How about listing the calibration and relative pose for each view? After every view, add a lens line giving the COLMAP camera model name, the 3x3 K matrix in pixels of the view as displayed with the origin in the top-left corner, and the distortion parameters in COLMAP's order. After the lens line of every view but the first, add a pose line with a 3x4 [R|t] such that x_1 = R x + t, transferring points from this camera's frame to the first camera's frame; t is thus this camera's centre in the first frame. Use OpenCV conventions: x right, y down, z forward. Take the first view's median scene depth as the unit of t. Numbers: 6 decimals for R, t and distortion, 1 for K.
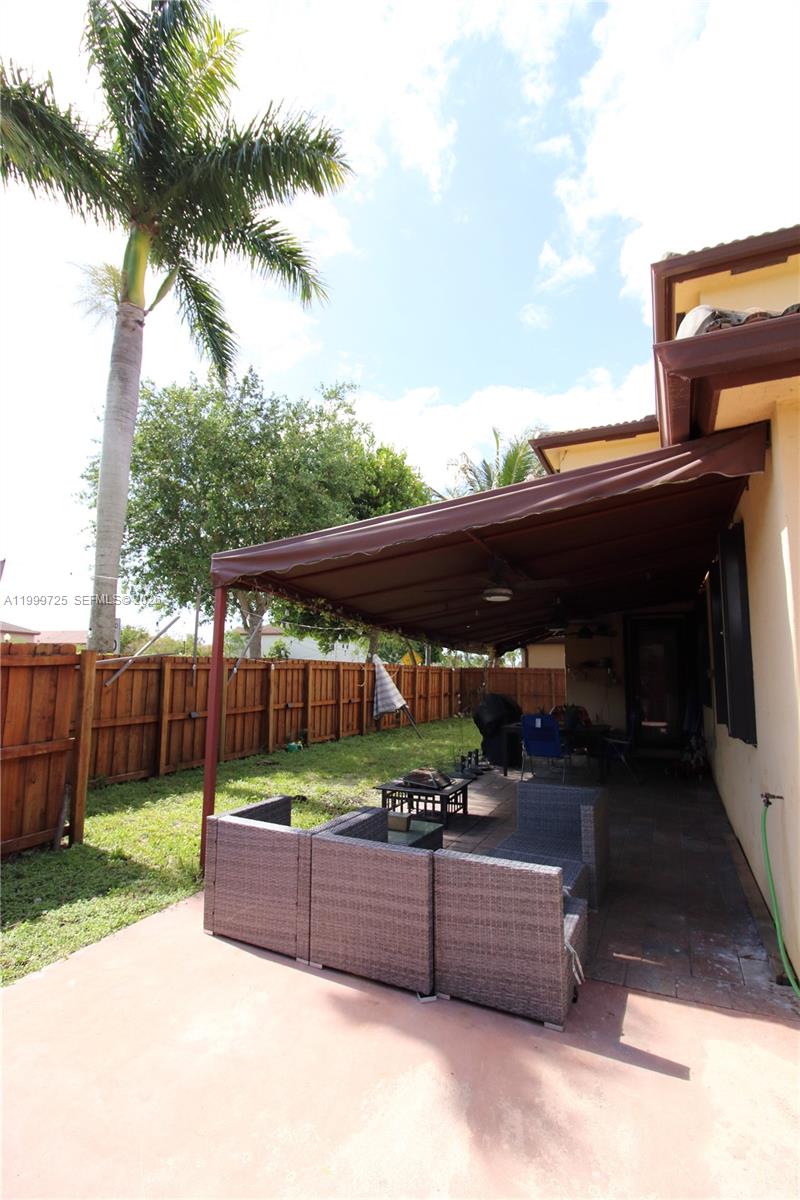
lens RADIAL K [[562.3, 0, 415.2], [0, 562.3, 610.2], [0, 0, 1]] dist [0.001381, -0.013340]
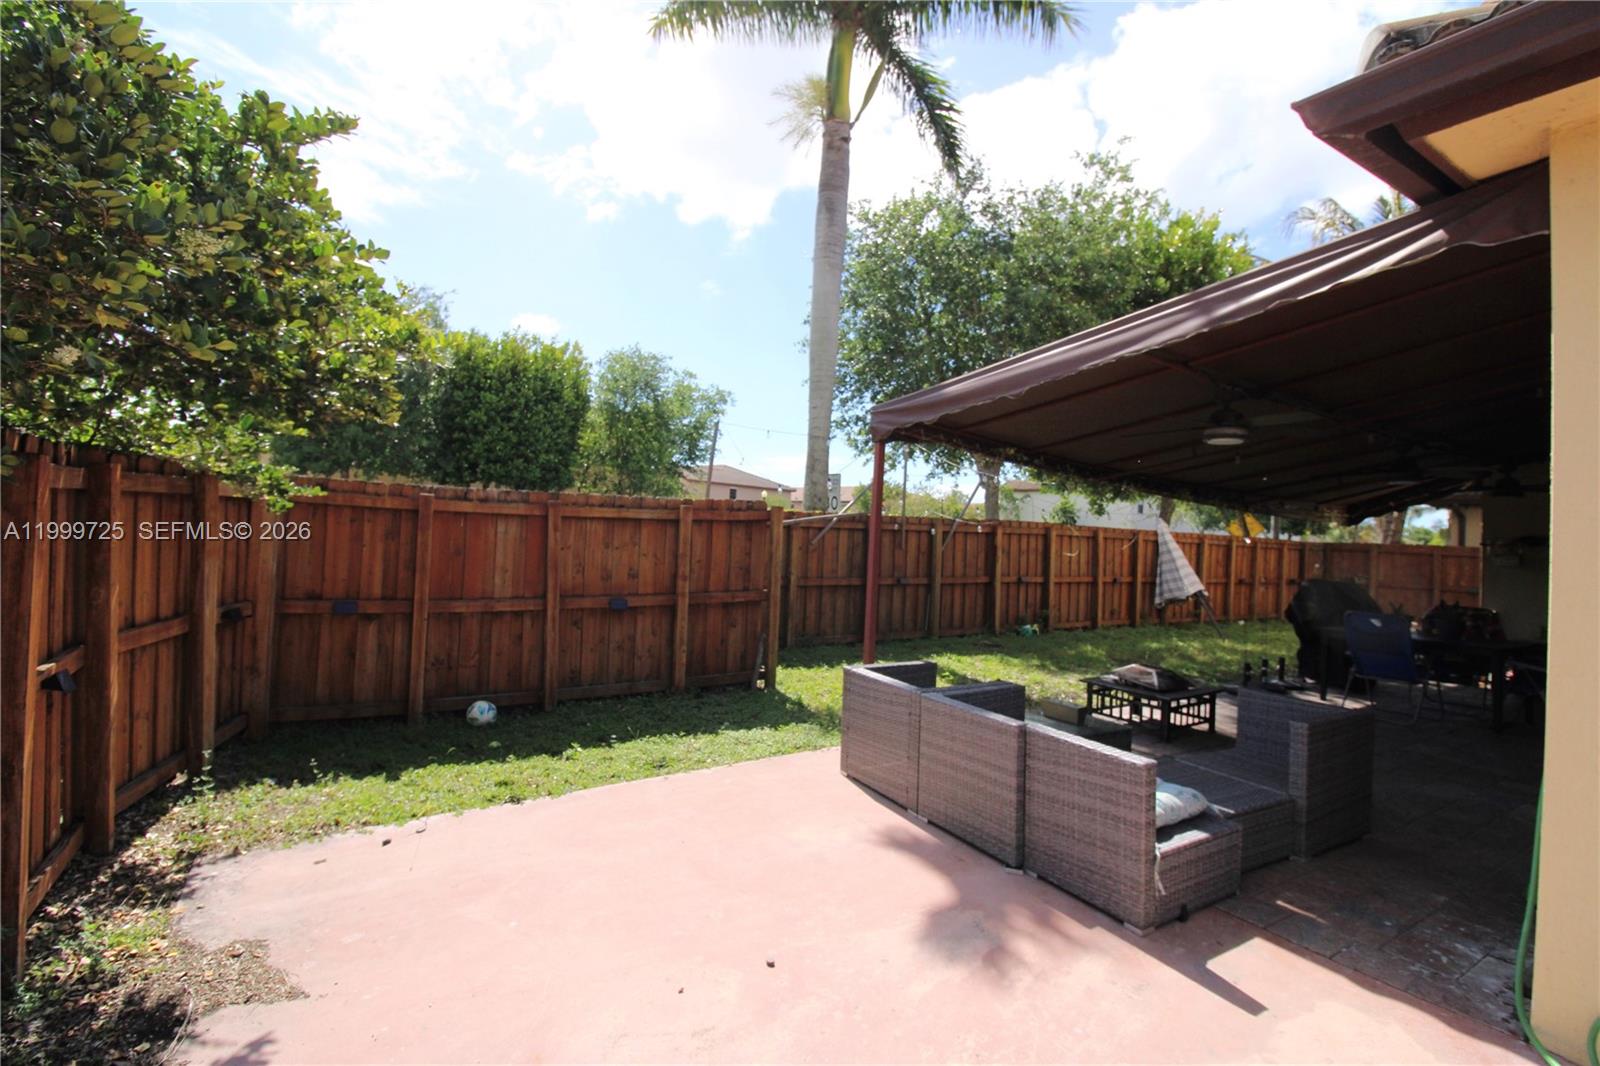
lens RADIAL K [[749.8, 0, 811.4], [0, 749.8, 521.8], [0, 0, 1]] dist [0.001381, -0.013340]
pose [[0.835940, 0.021289, -0.548408, 0.139569], [0.024833, 0.996757, 0.076547, -0.002725], [0.548259, -0.077607, 0.832700, -0.068946]]
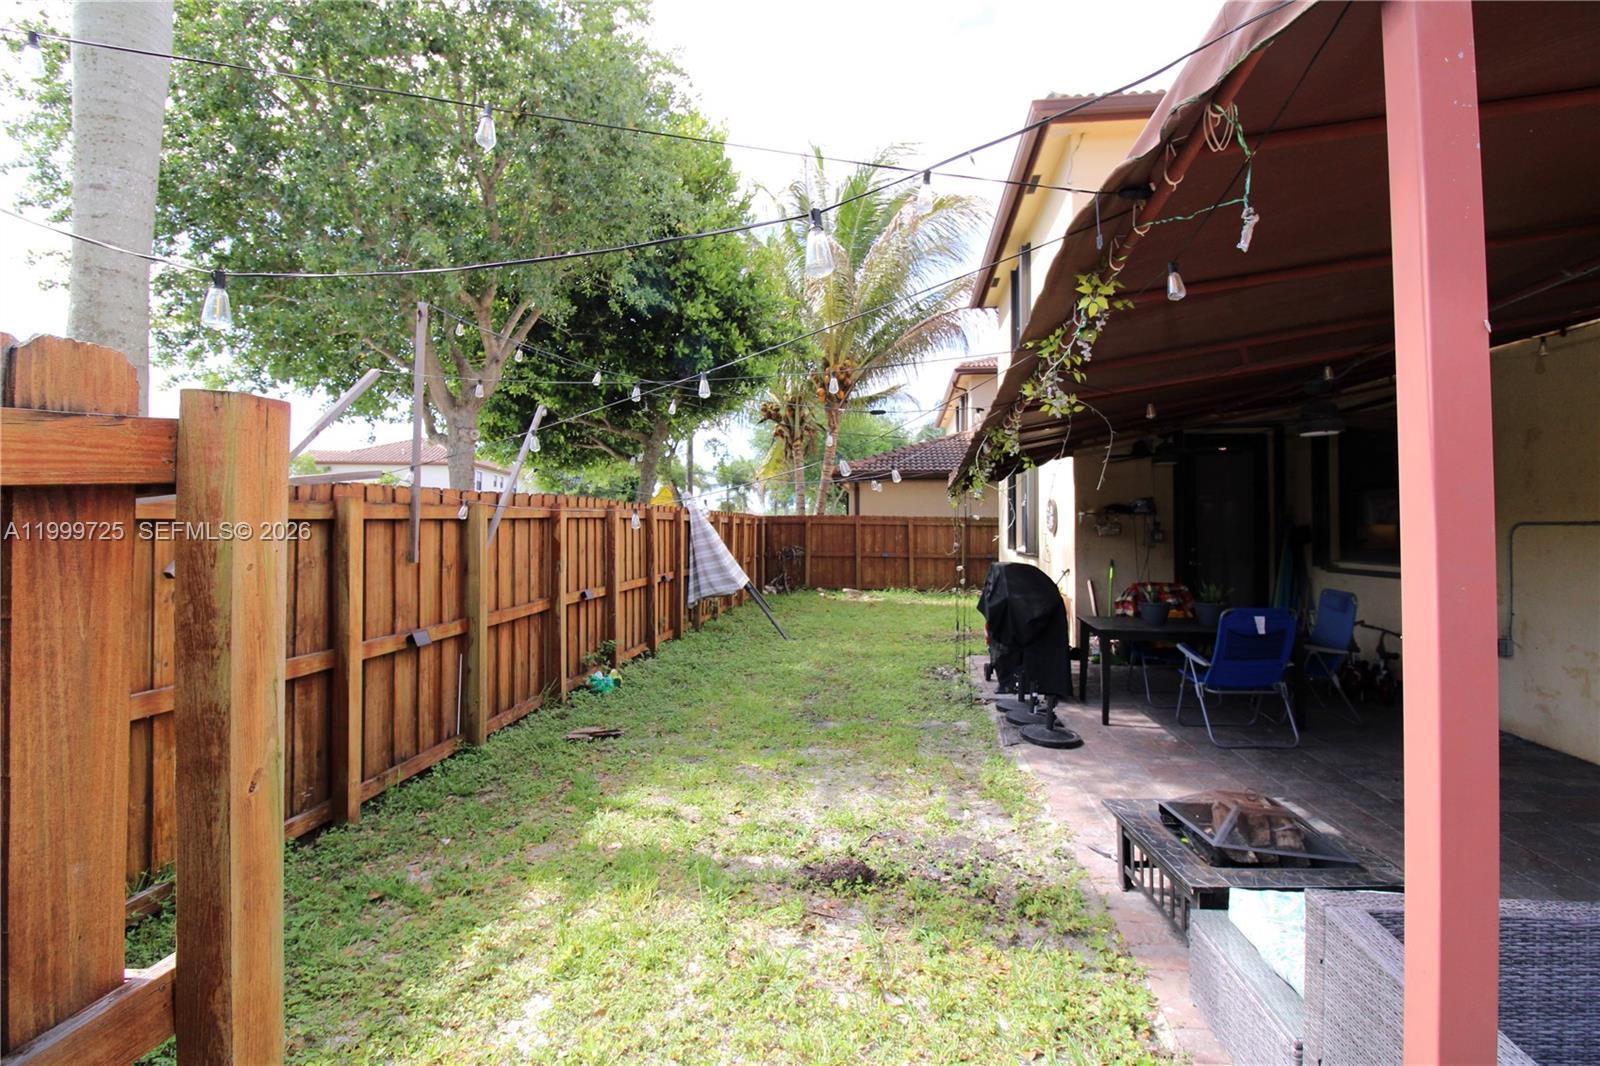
lens RADIAL K [[749.8, 0, 809.7], [0, 749.8, 519.9], [0, 0, 1]] dist [0.001381, -0.013340]
pose [[0.955477, -0.002733, 0.295054, -0.294553], [-0.028727, 0.994345, 0.102238, 0.047761], [-0.293665, -0.106162, 0.949995, 0.455448]]
